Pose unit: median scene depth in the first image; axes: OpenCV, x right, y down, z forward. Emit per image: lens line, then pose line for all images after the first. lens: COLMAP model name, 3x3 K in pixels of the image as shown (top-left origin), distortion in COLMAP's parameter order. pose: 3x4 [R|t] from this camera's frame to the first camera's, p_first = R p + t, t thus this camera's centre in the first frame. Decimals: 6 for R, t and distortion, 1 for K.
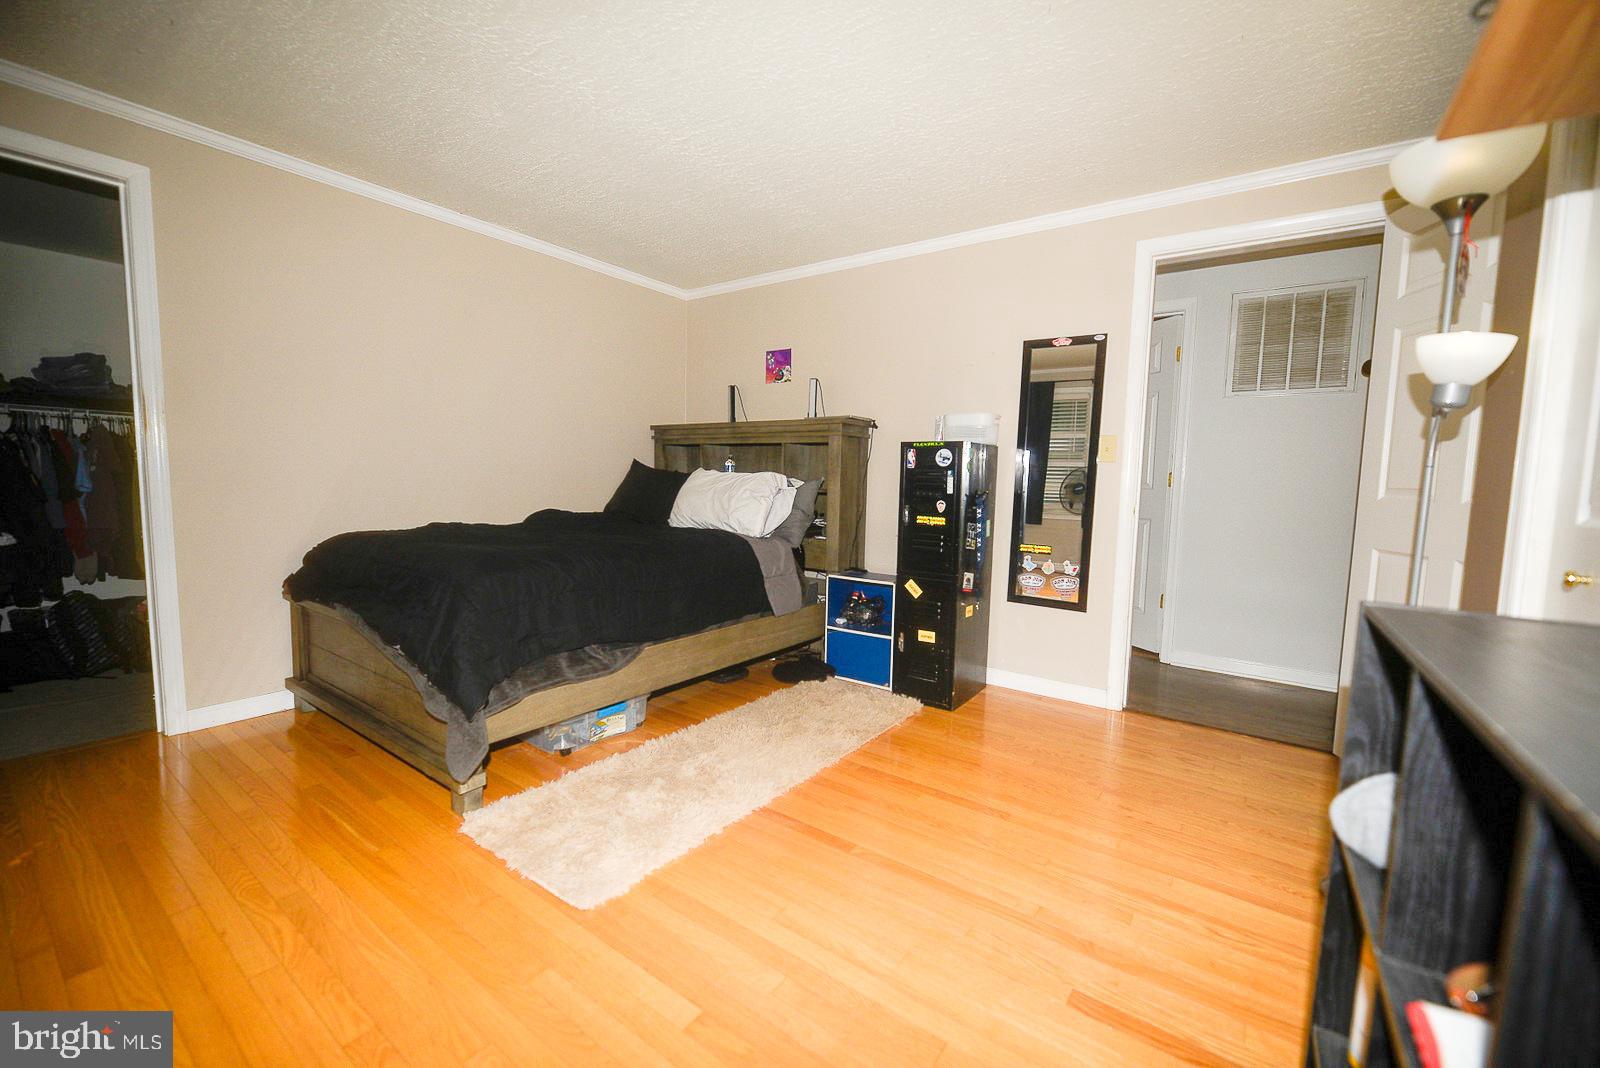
lens RADIAL K [[645.3, 0, 806.6], [0, 645.3, 535.8], [0, 0, 1]] dist [0.005637, -0.005408]
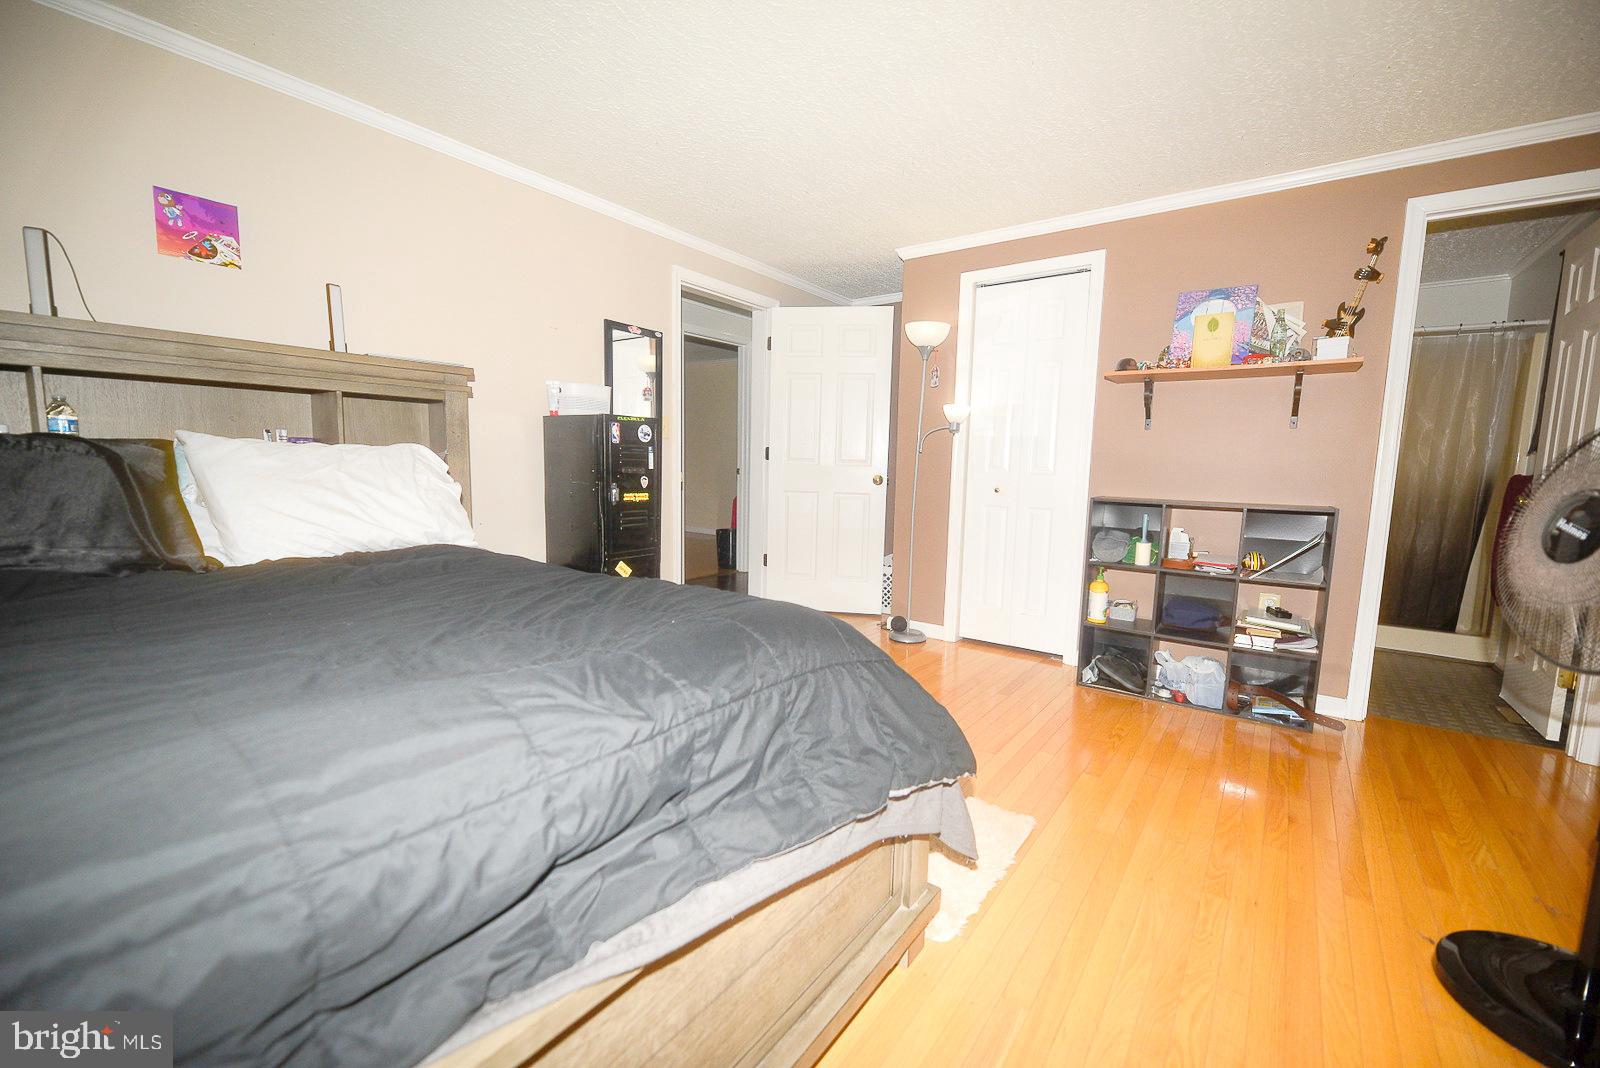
lens RADIAL K [[645.3, 0, 806.6], [0, 645.3, 535.8], [0, 0, 1]] dist [0.005637, -0.005408]
pose [[0.014742, -0.139268, 0.990145, -0.783295], [0.068999, 0.988034, 0.137944, -0.082800], [-0.997508, 0.066285, 0.024175, 0.717026]]
